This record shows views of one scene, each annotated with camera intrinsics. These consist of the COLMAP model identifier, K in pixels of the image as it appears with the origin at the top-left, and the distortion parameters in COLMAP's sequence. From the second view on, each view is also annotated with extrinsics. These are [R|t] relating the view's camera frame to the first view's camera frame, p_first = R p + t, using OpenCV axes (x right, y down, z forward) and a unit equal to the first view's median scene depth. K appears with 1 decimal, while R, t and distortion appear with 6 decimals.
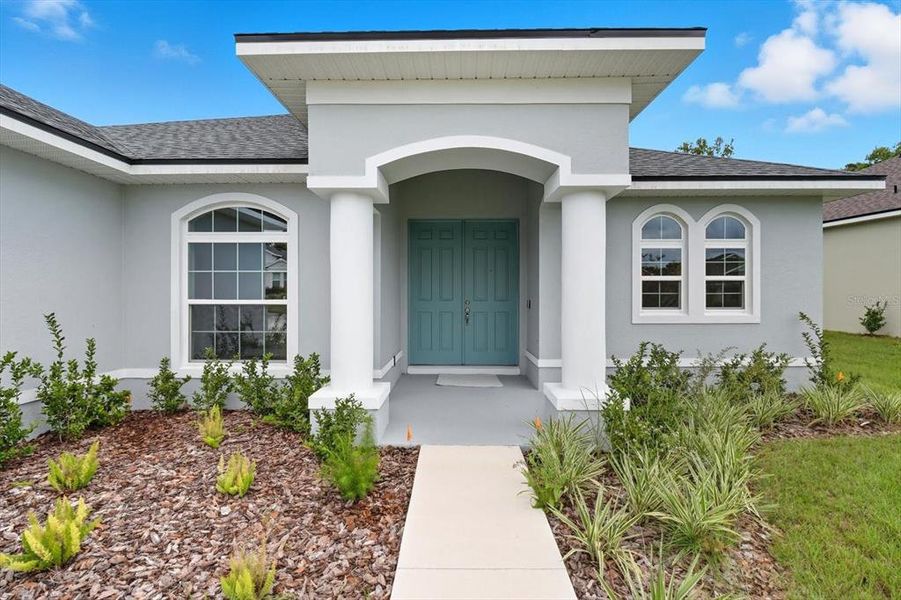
lens RADIAL K [[419.2, 0, 450.7], [0, 419.2, 296.4], [0, 0, 1]] dist [-0.007890, -0.004033]
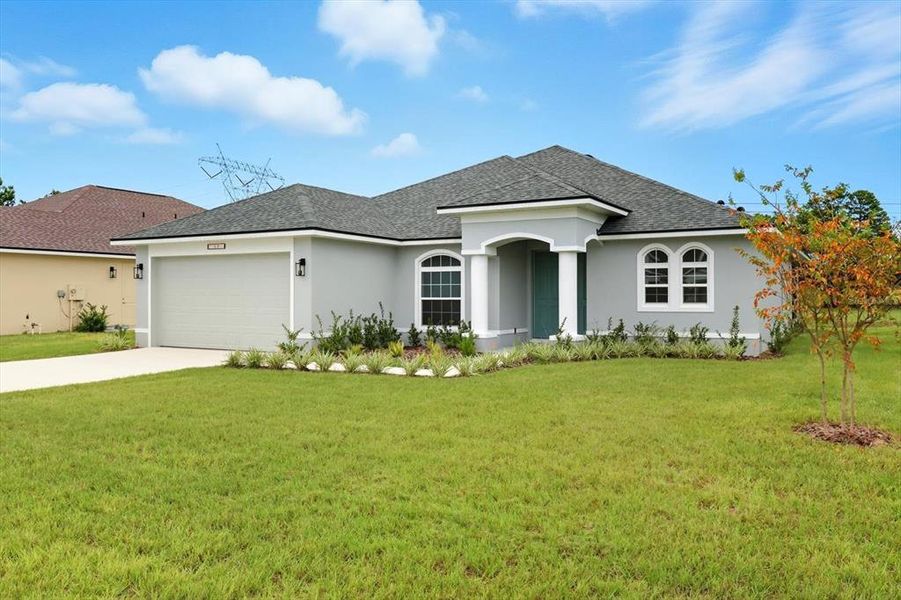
lens RADIAL K [[717.6, 0, 458.0], [0, 717.6, 300.3], [0, 0, 1]] dist [0.040194, -0.029175]
pose [[0.885720, 0.000758, -0.464220, 1.258937], [-0.003435, 0.999982, -0.004921, 0.037763], [0.464208, 0.005954, 0.885706, -2.190354]]
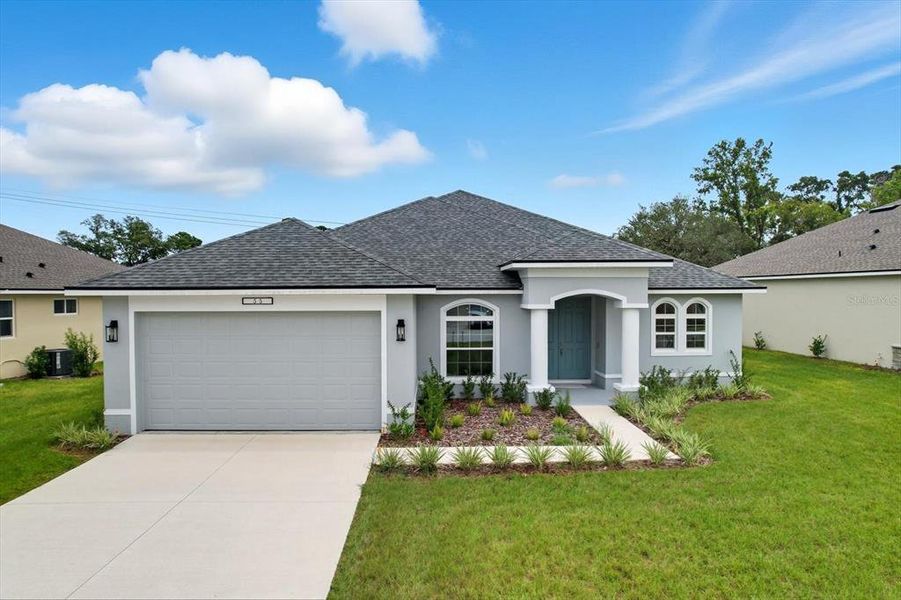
lens RADIAL K [[579.1, 0, 456.9], [0, 579.1, 312.7], [0, 0, 1]] dist [-0.029598, 0.010654]
pose [[0.998523, -0.006340, 0.053952, -0.705649], [0.005178, 0.999752, 0.021651, -0.227106], [-0.054076, -0.021339, 0.998309, -1.872266]]
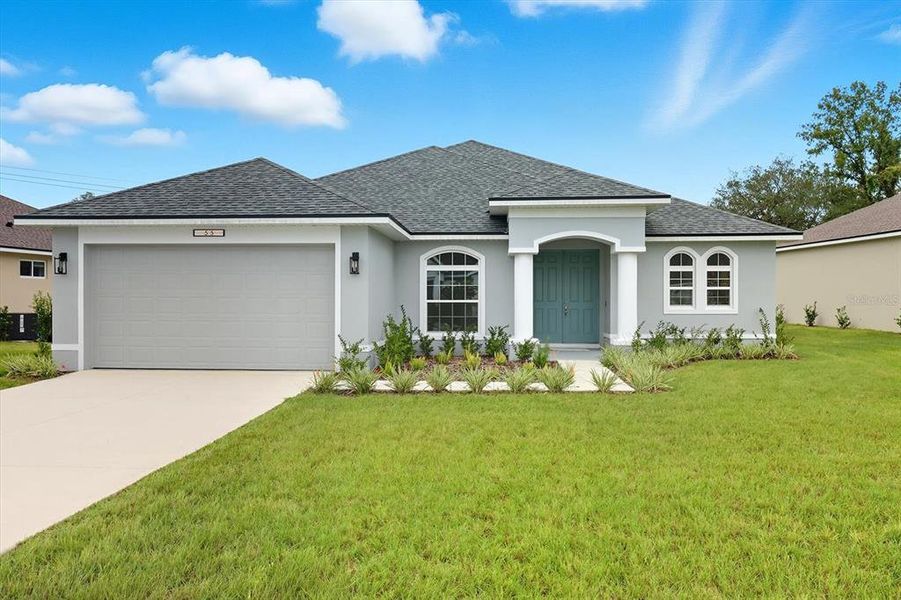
lens RADIAL K [[717.6, 0, 456.6], [0, 717.6, 298.0], [0, 0, 1]] dist [0.040194, -0.029175]
pose [[0.999210, -0.000602, -0.039734, -0.343946], [0.000308, 0.999972, -0.007420, 0.021536], [0.039738, 0.007402, 0.999183, -2.230368]]
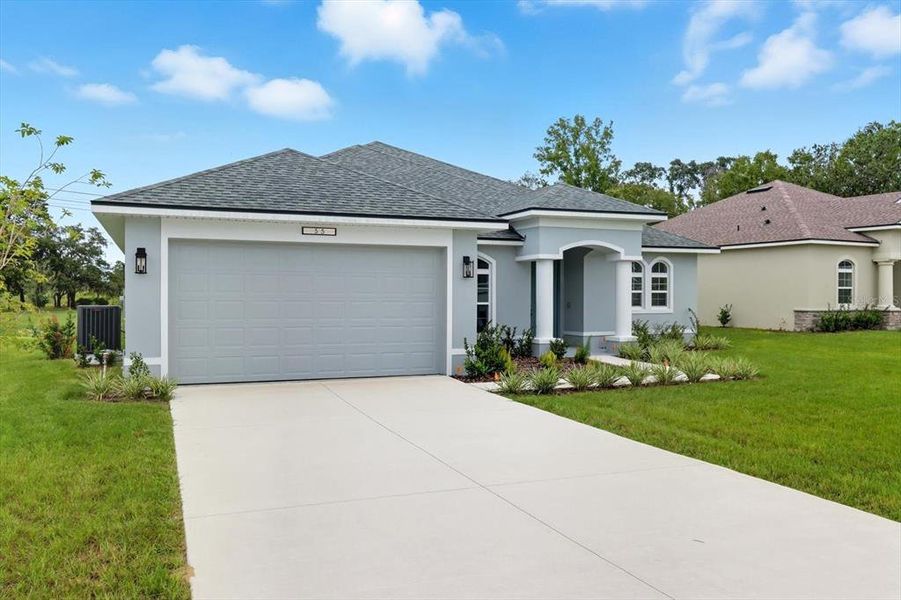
lens RADIAL K [[717.6, 0, 457.0], [0, 717.6, 301.4], [0, 0, 1]] dist [0.040194, -0.029175]
pose [[0.916252, -0.004161, 0.400580, -1.847168], [0.005921, 0.999977, -0.003156, 0.010902], [-0.400558, 0.005264, 0.916256, -2.040629]]
